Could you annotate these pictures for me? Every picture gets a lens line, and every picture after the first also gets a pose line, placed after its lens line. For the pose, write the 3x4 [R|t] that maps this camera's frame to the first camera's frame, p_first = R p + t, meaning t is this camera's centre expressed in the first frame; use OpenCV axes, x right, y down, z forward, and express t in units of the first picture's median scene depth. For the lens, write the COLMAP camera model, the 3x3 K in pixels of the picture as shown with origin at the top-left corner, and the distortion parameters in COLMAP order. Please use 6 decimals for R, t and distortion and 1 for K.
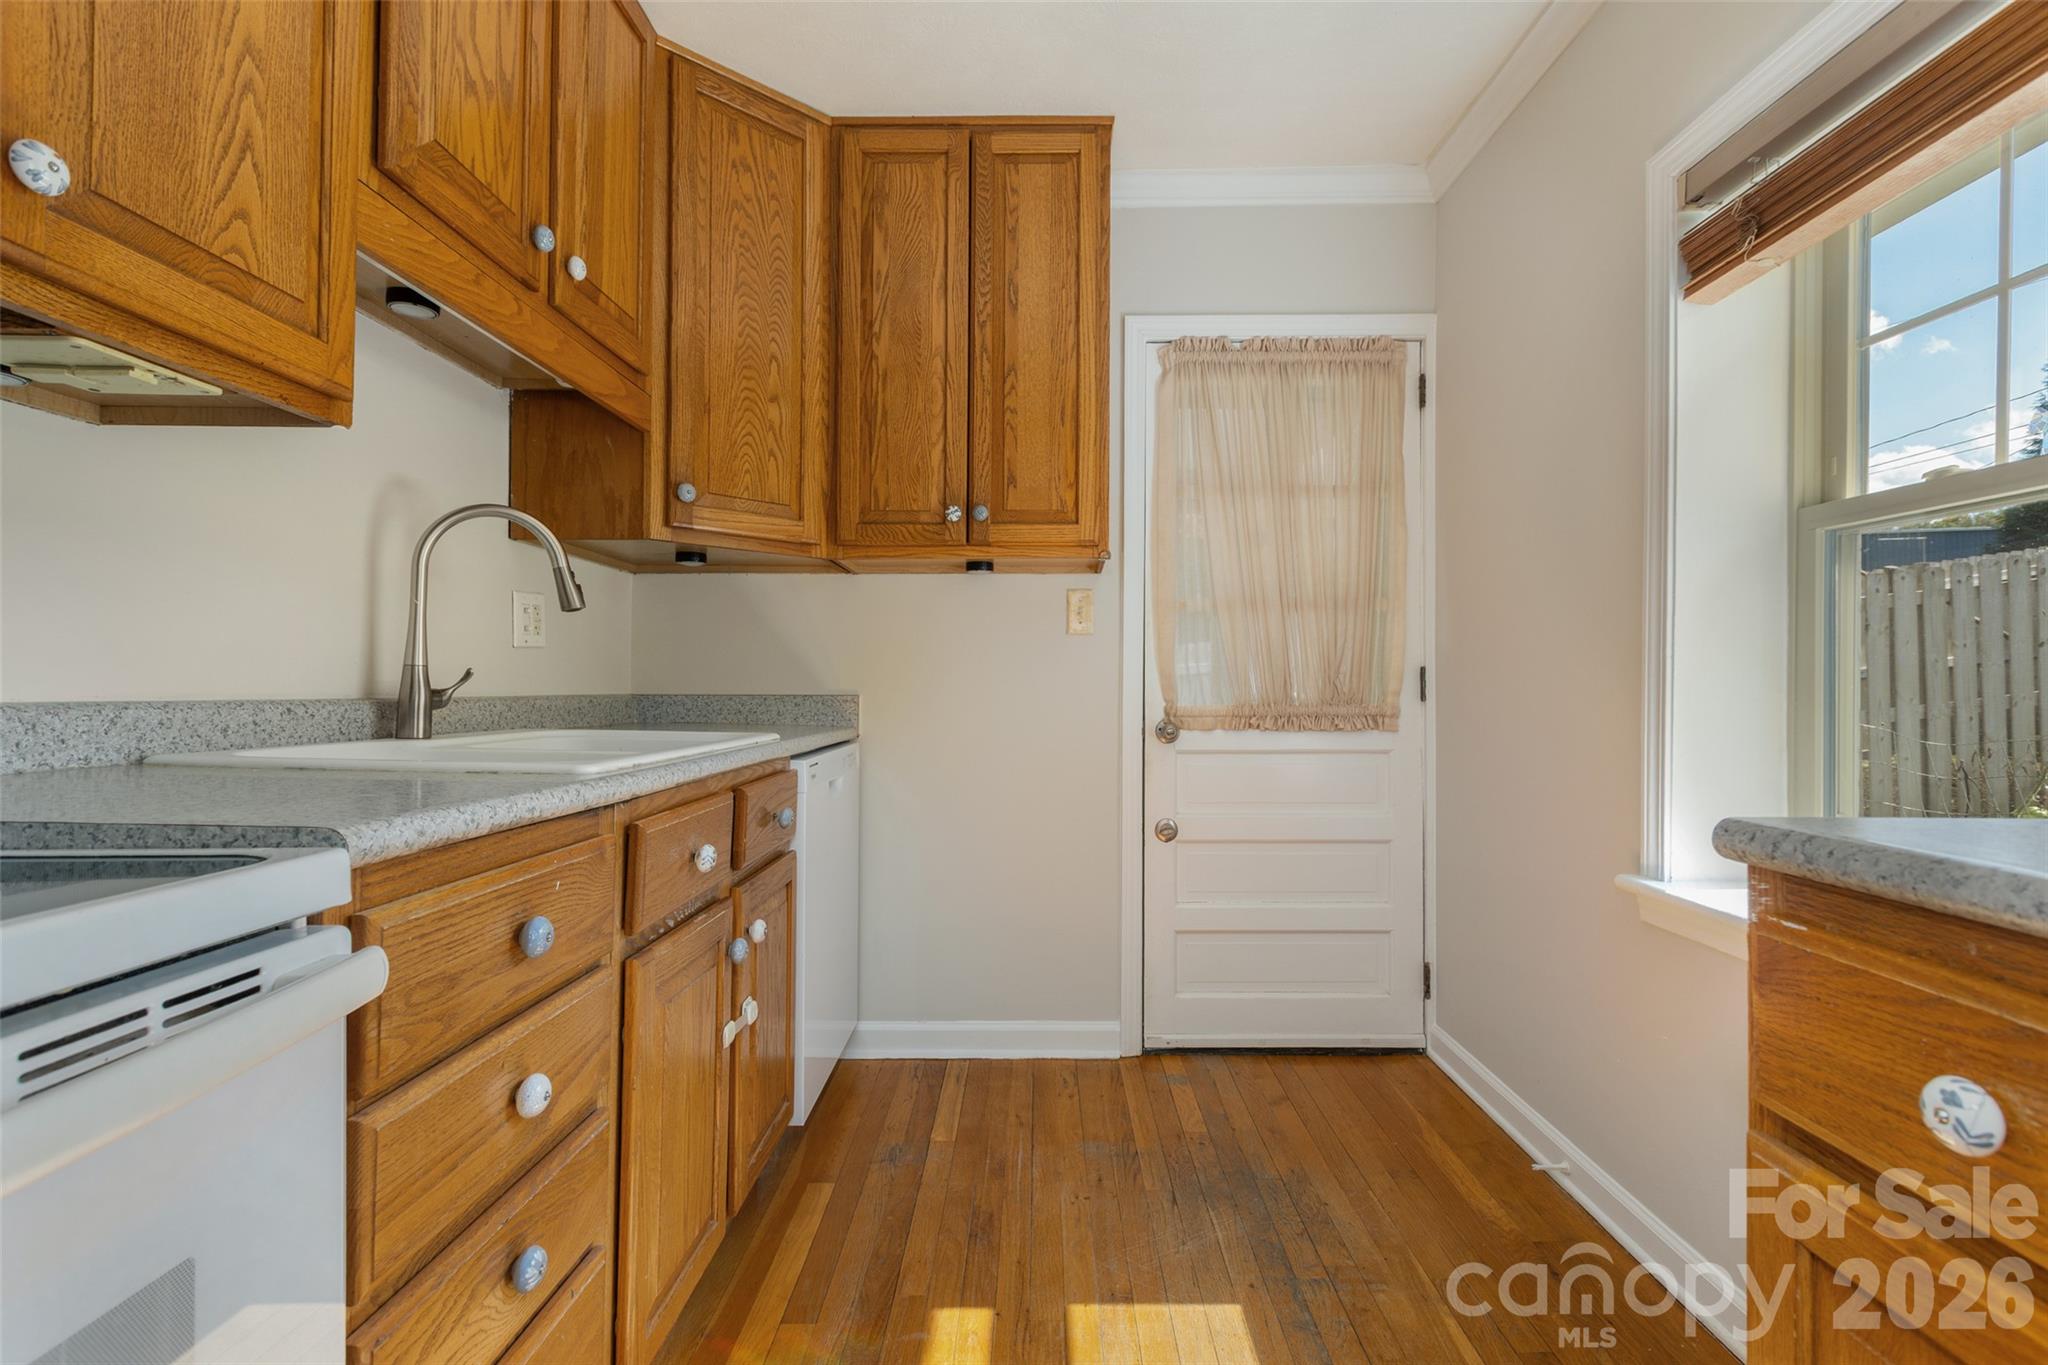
lens RADIAL K [[941.2, 0, 1024.0], [0, 941.2, 682.5], [0, 0, 1]] dist [0.000276, 0.000617]
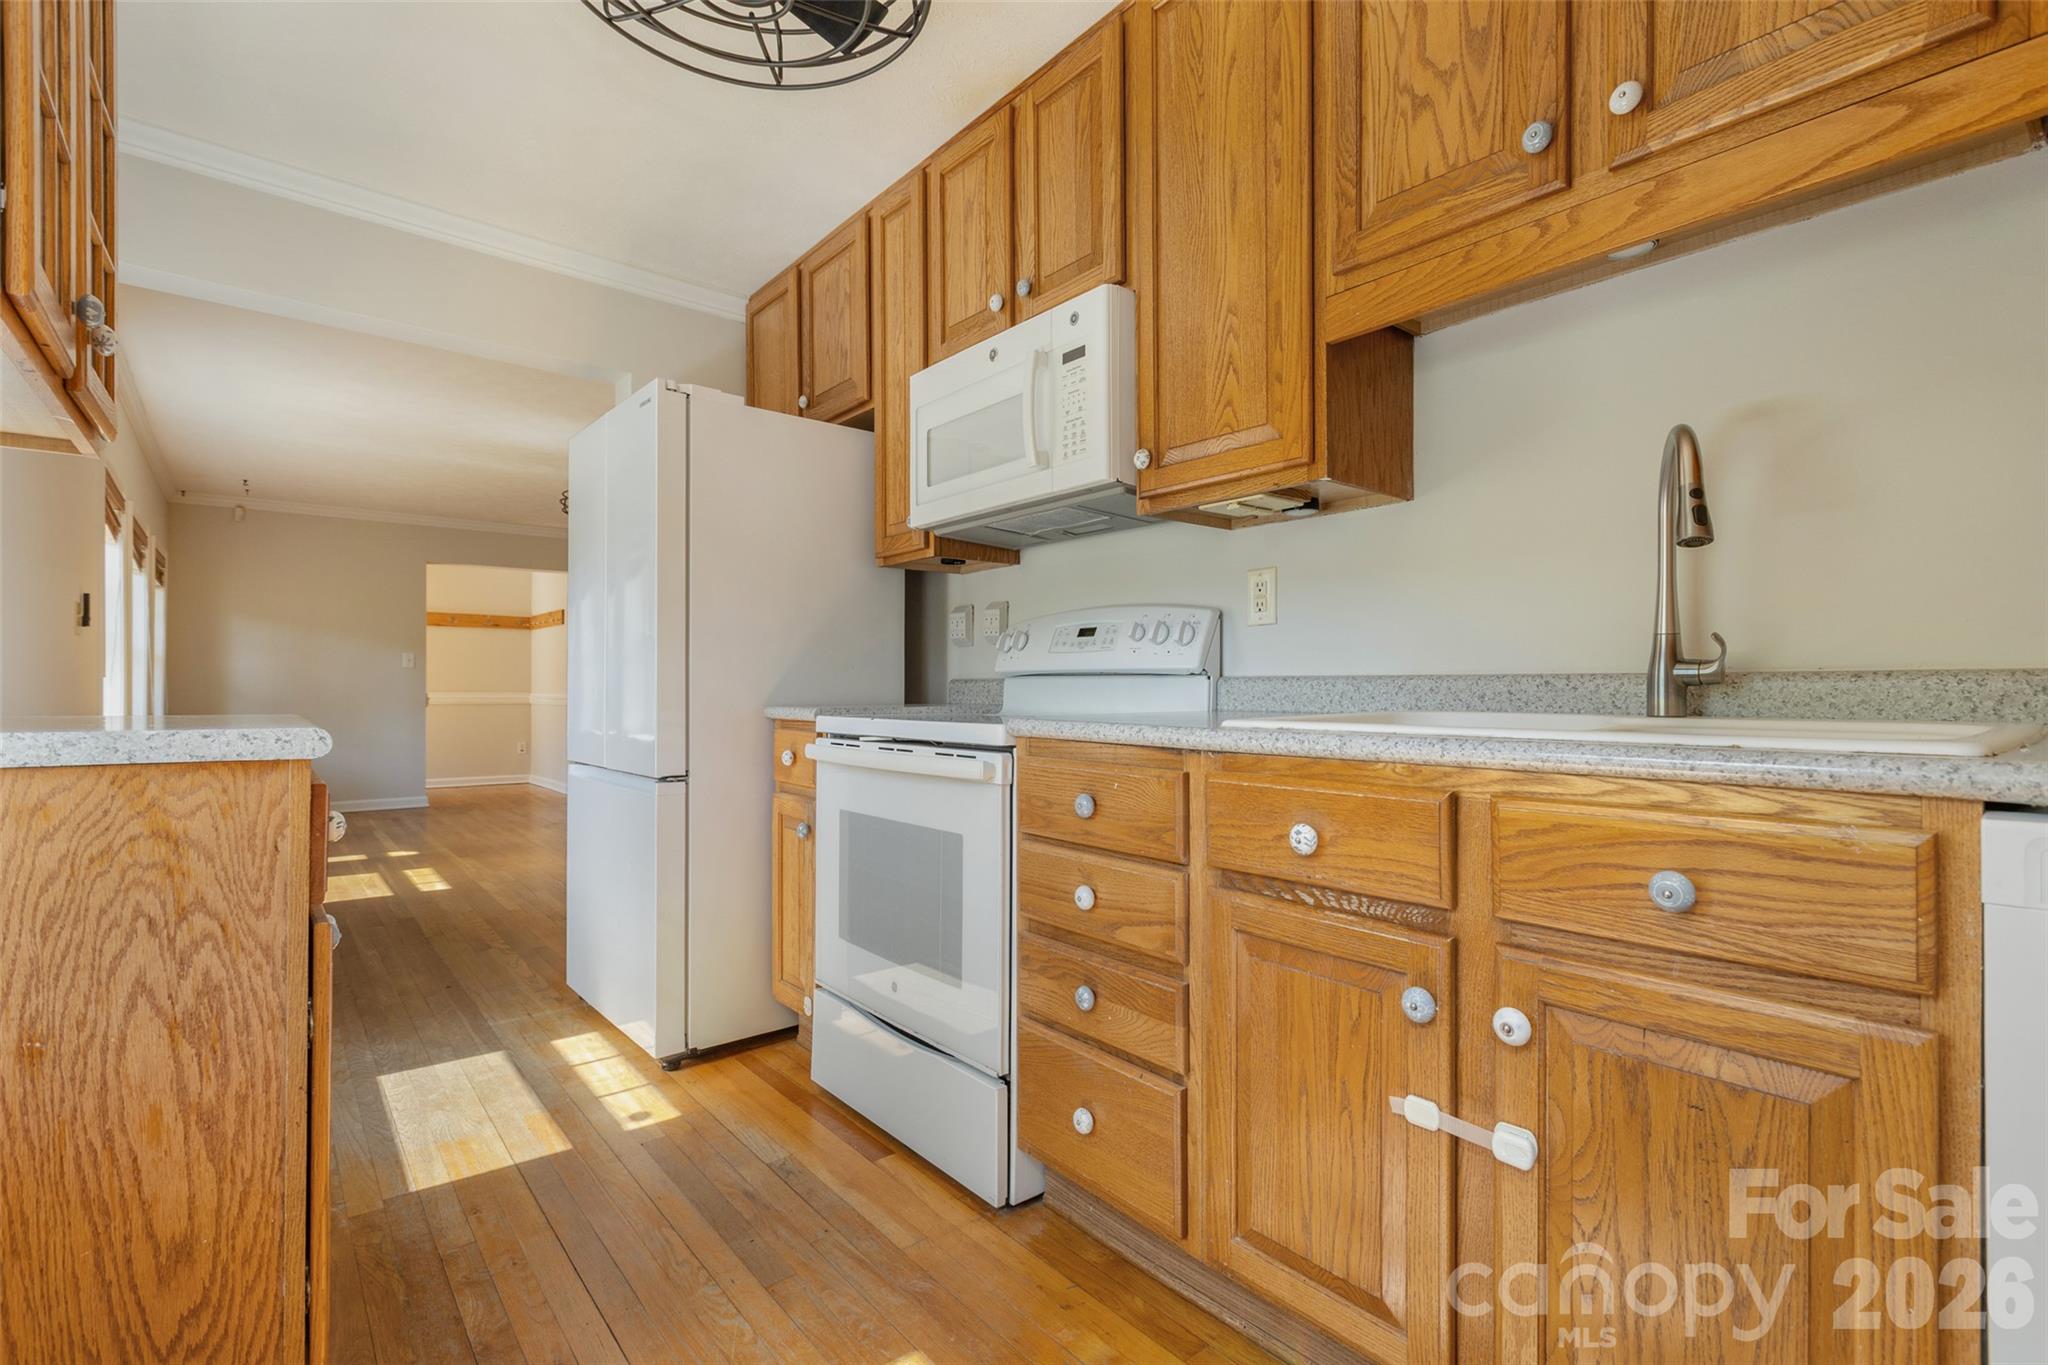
lens RADIAL K [[918.2, 0, 1024.0], [0, 918.2, 682.5], [0, 0, 1]] dist [-0.000013, 0.000419]
pose [[-0.760938, -0.013890, -0.648676, 0.278559], [-0.003642, 0.999847, -0.017136, 0.033485], [0.648815, -0.010677, -0.760872, 0.951287]]
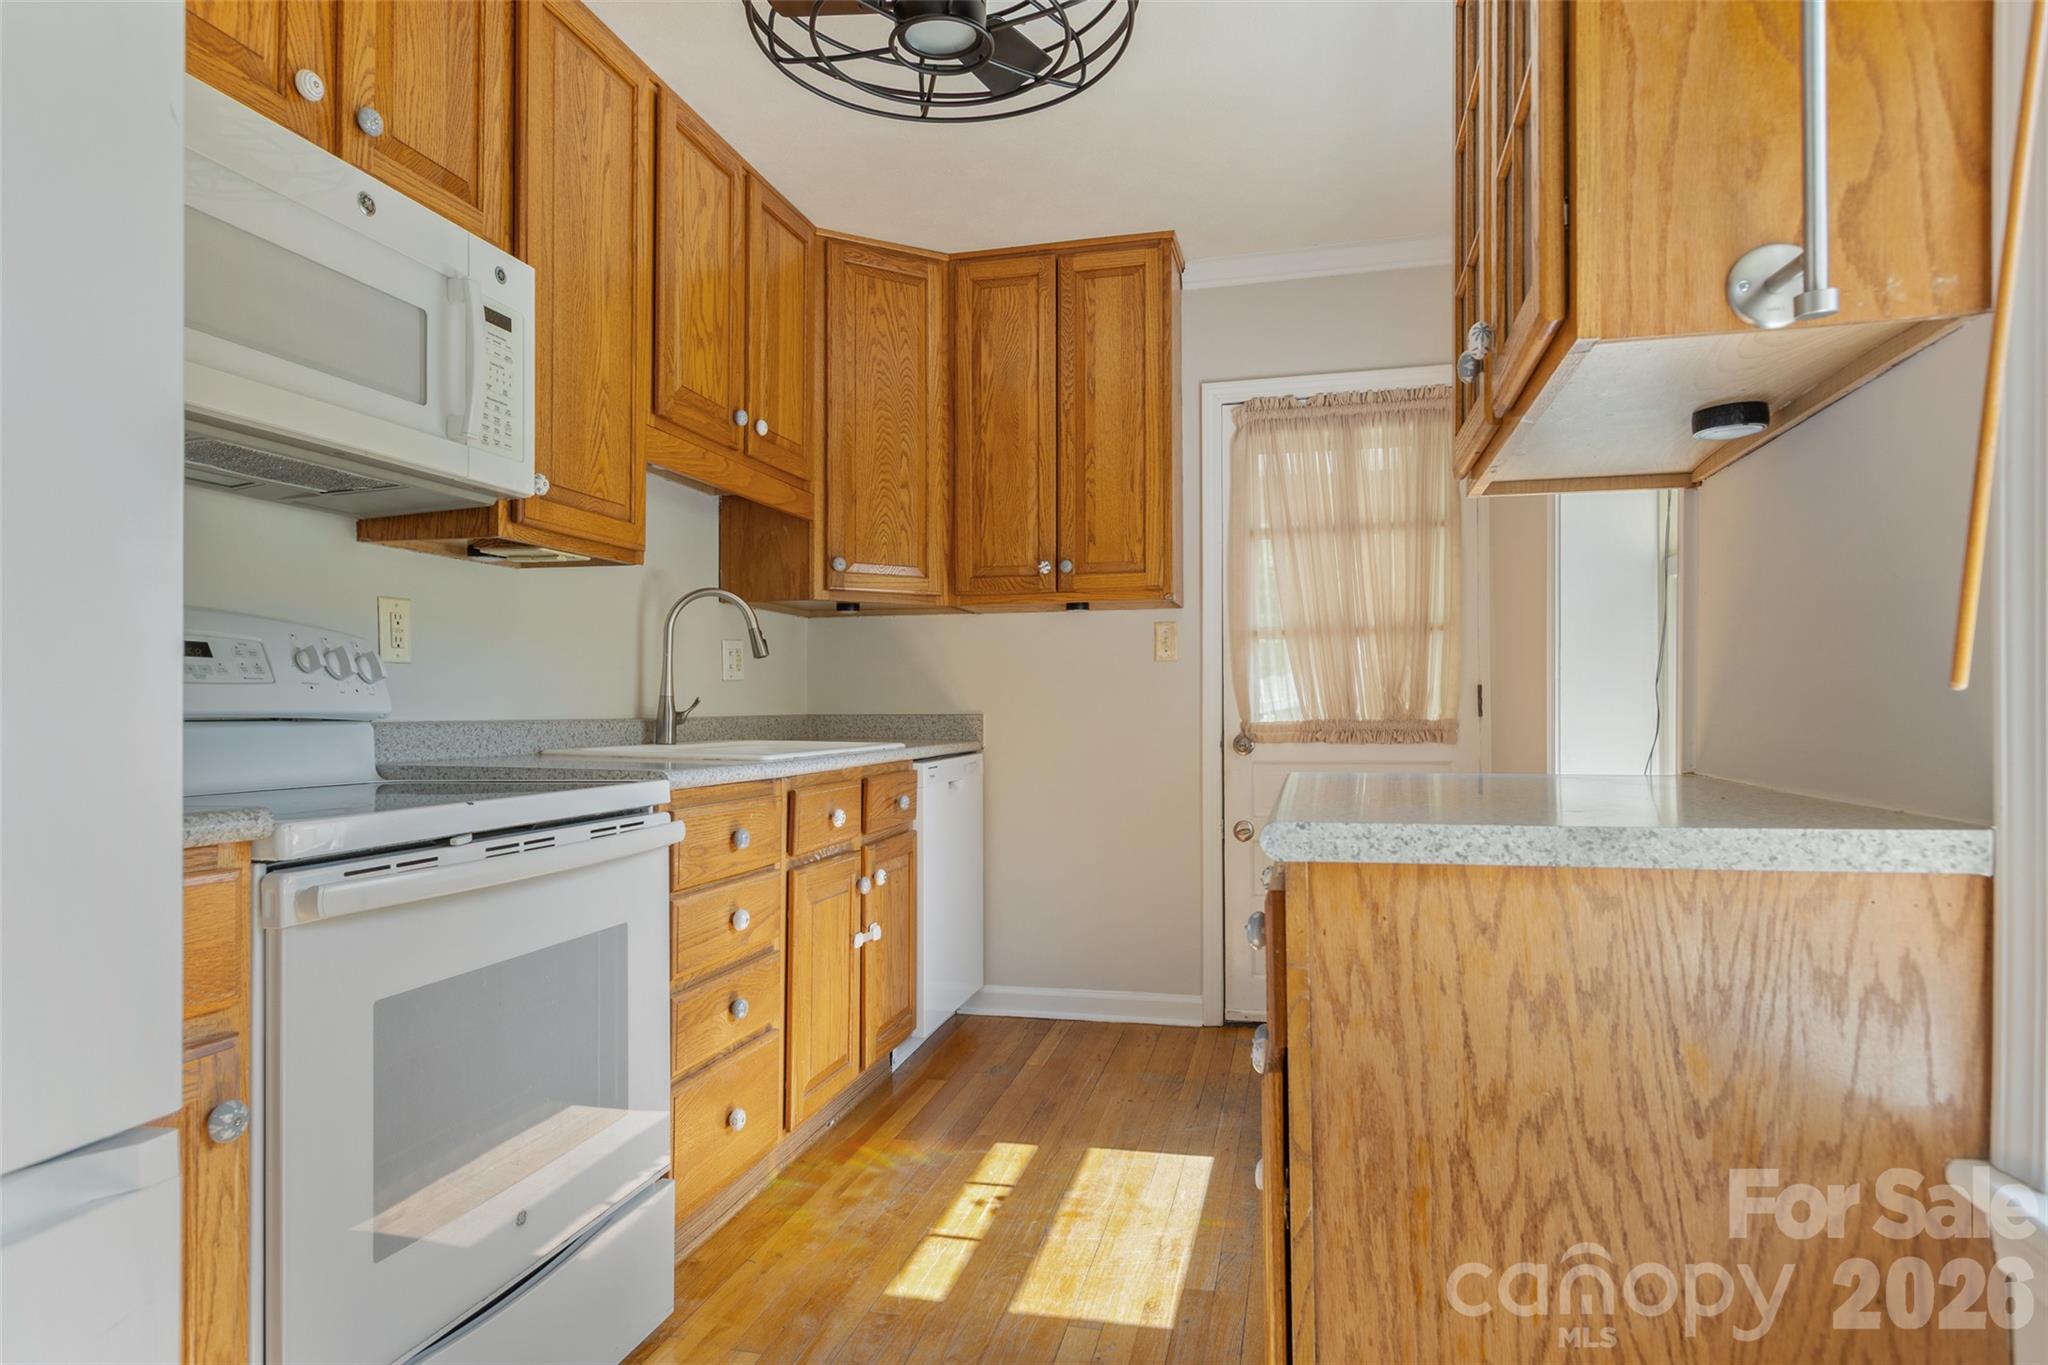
lens RADIAL K [[1157.6, 0, 1017.4], [0, 1157.6, 695.5], [0, 0, 1]] dist [0.001093, -0.000084]
pose [[0.971783, -0.010213, -0.235657, 0.262356], [0.009504, 0.999946, -0.004143, -0.004786], [0.235687, 0.001787, 0.971827, -0.518932]]
